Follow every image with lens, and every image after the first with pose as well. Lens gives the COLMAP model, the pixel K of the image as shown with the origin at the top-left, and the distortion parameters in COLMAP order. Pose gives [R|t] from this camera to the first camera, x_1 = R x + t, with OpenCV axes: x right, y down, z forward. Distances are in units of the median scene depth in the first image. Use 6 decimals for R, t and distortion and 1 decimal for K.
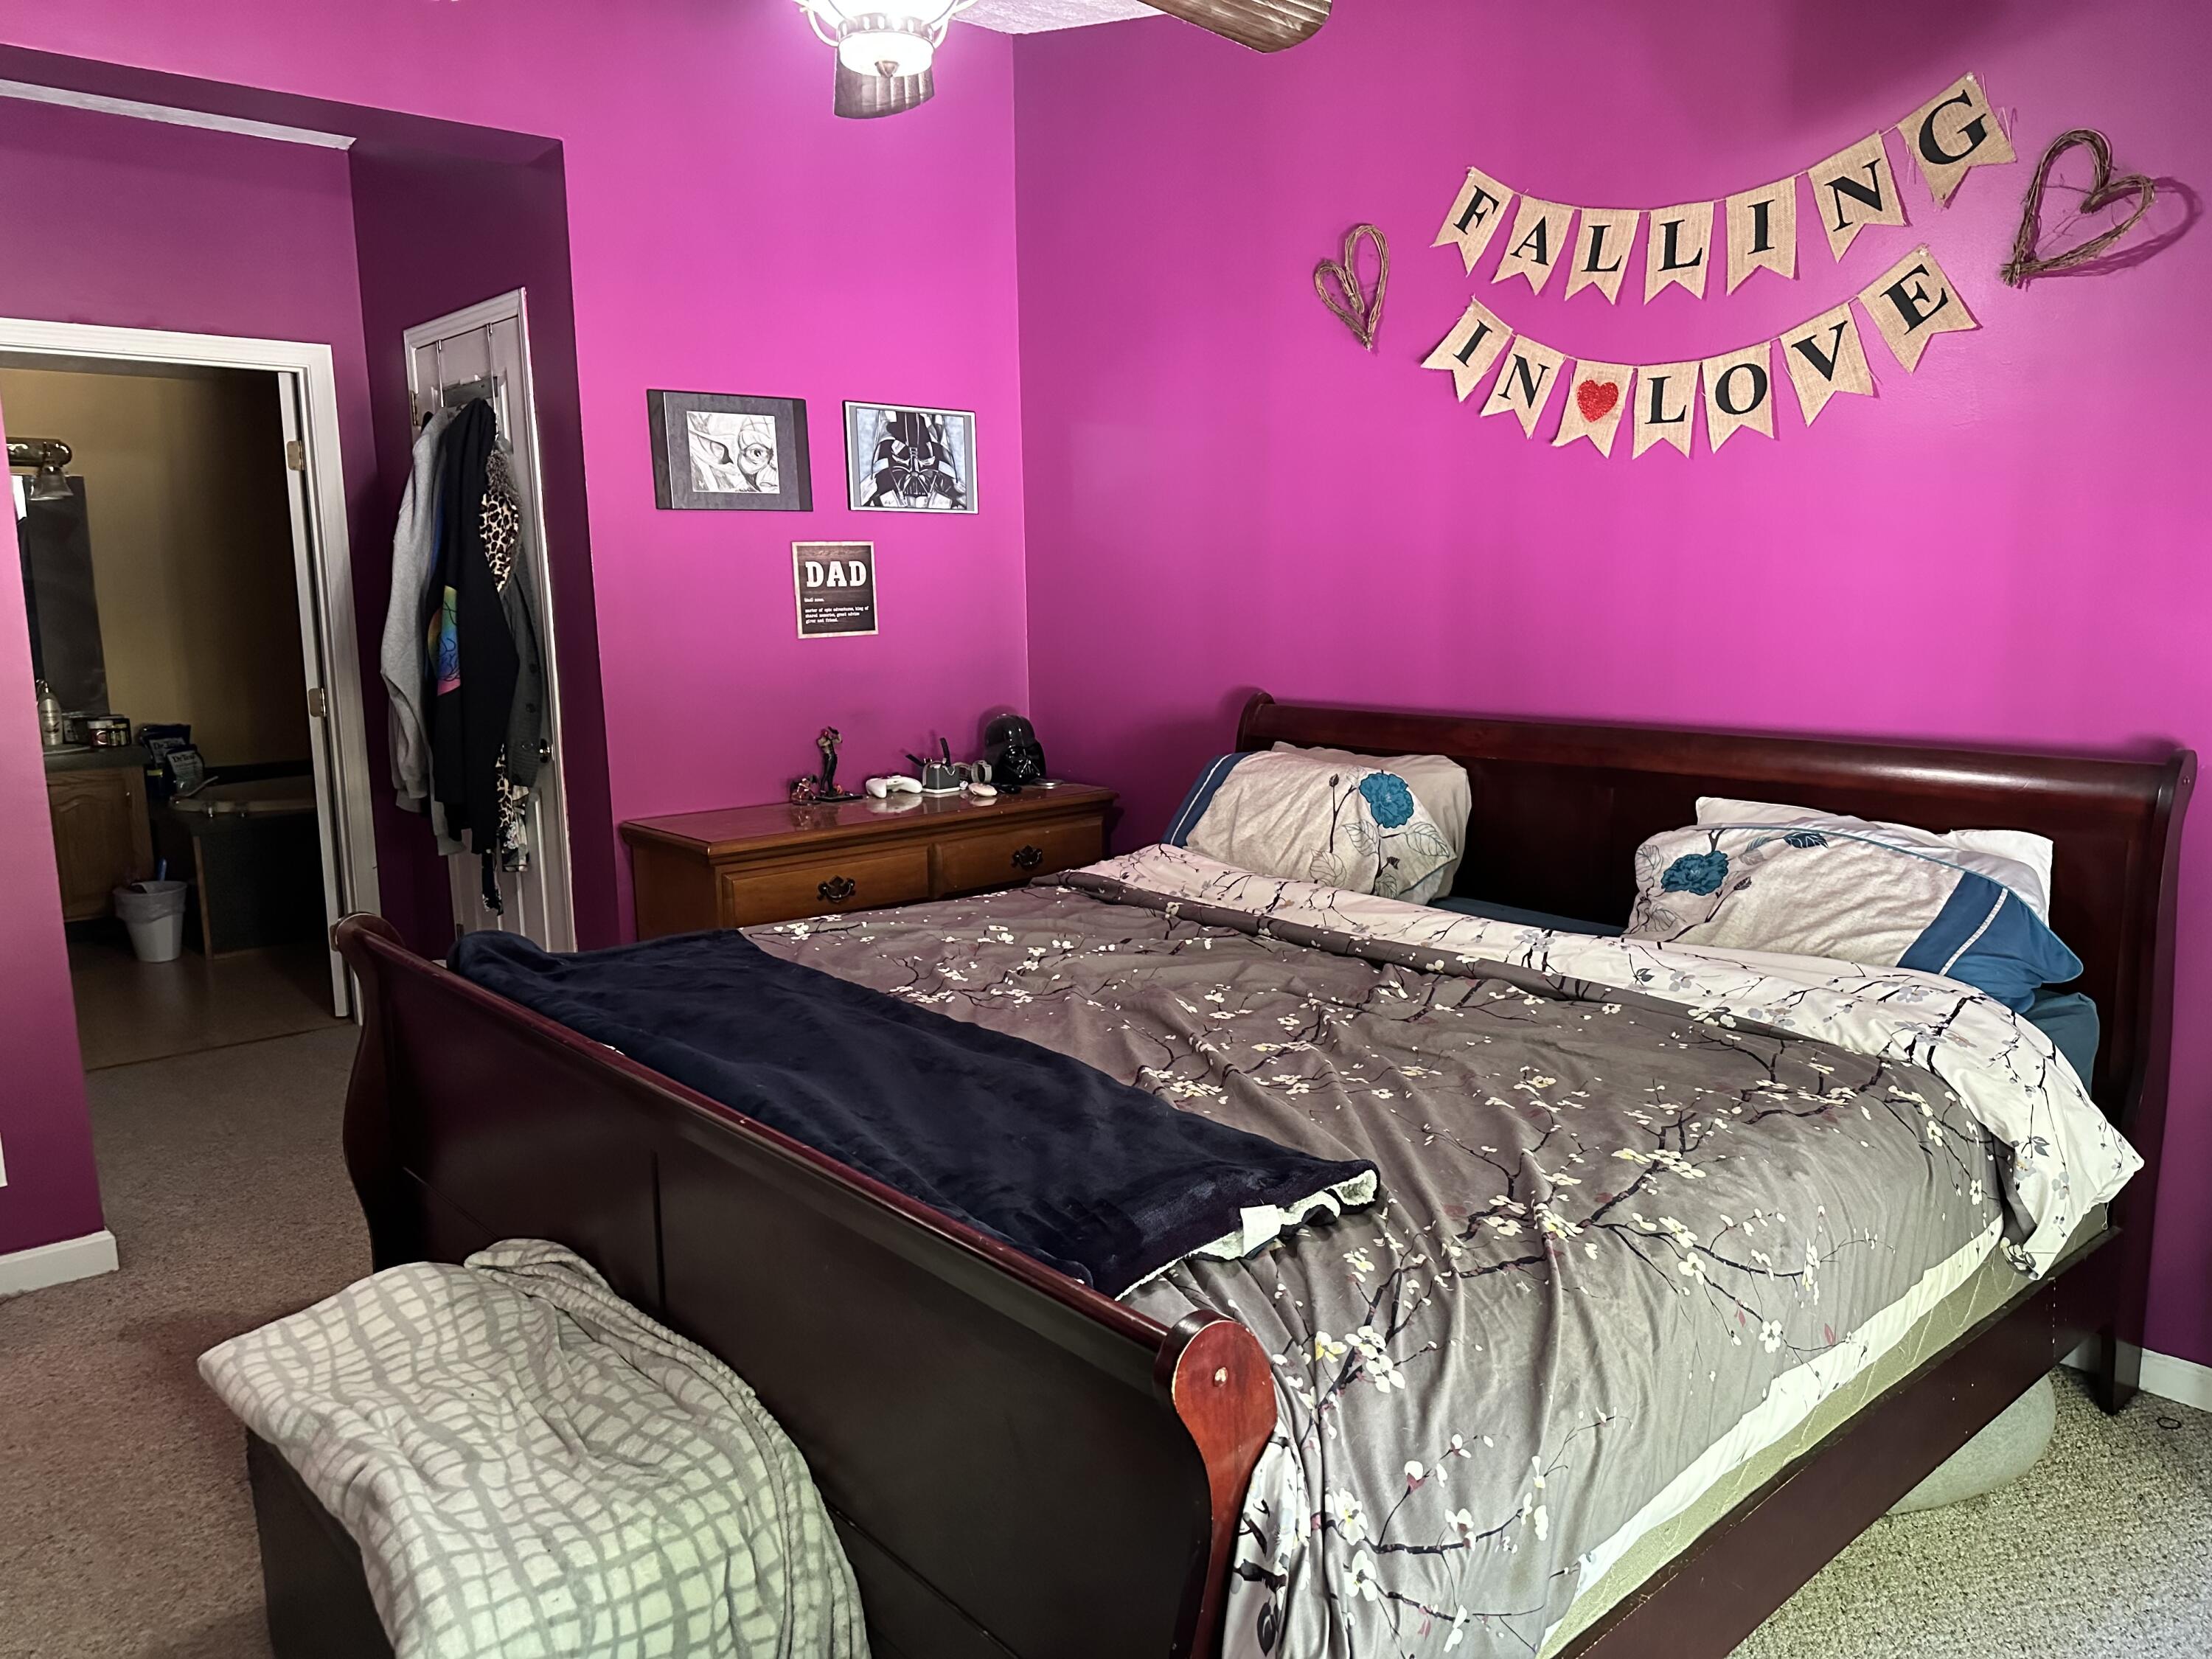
lens RADIAL K [[1556.5, 0, 1102.2], [0, 1556.5, 833.0], [0, 0, 1]] dist [-0.001113, -0.005798]
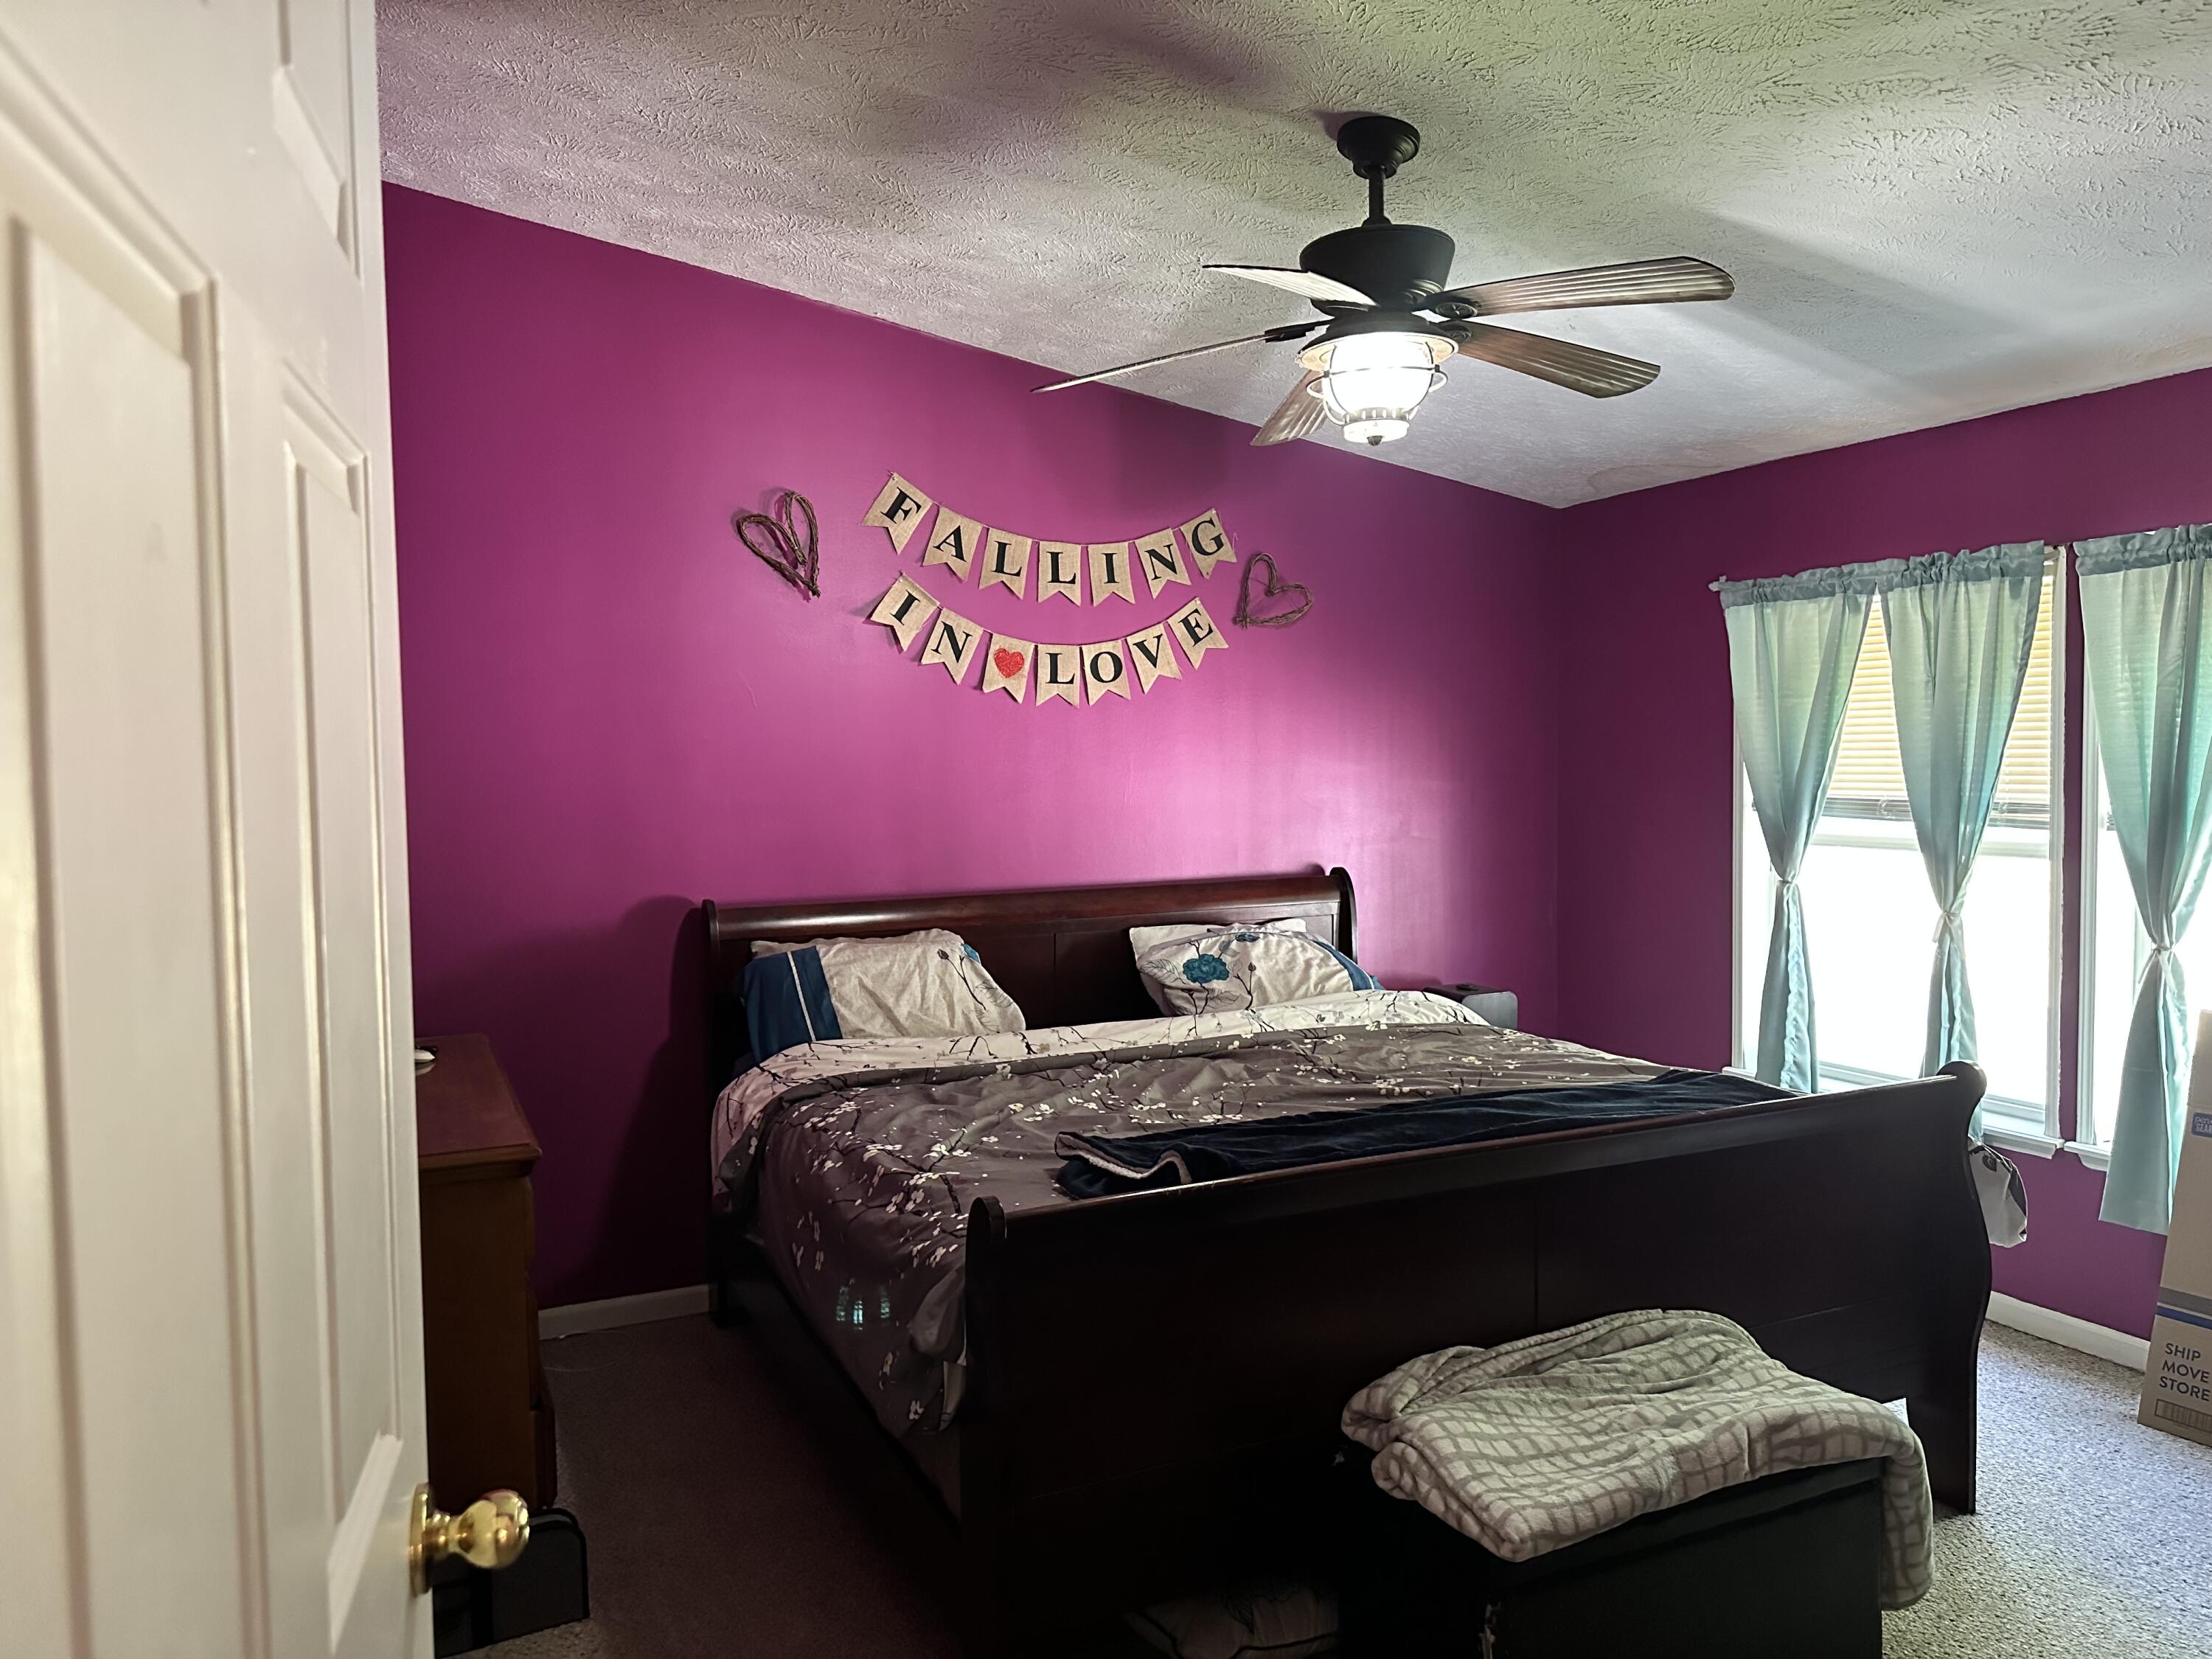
lens RADIAL K [[1556.5, 0, 1102.2], [0, 1556.5, 830.6], [0, 0, 1]] dist [-0.001113, -0.005798]
pose [[0.279758, -0.027788, 0.959668, -1.044461], [0.166571, 0.985826, -0.020012, -0.092820], [-0.945510, 0.165451, 0.280421, 0.580560]]
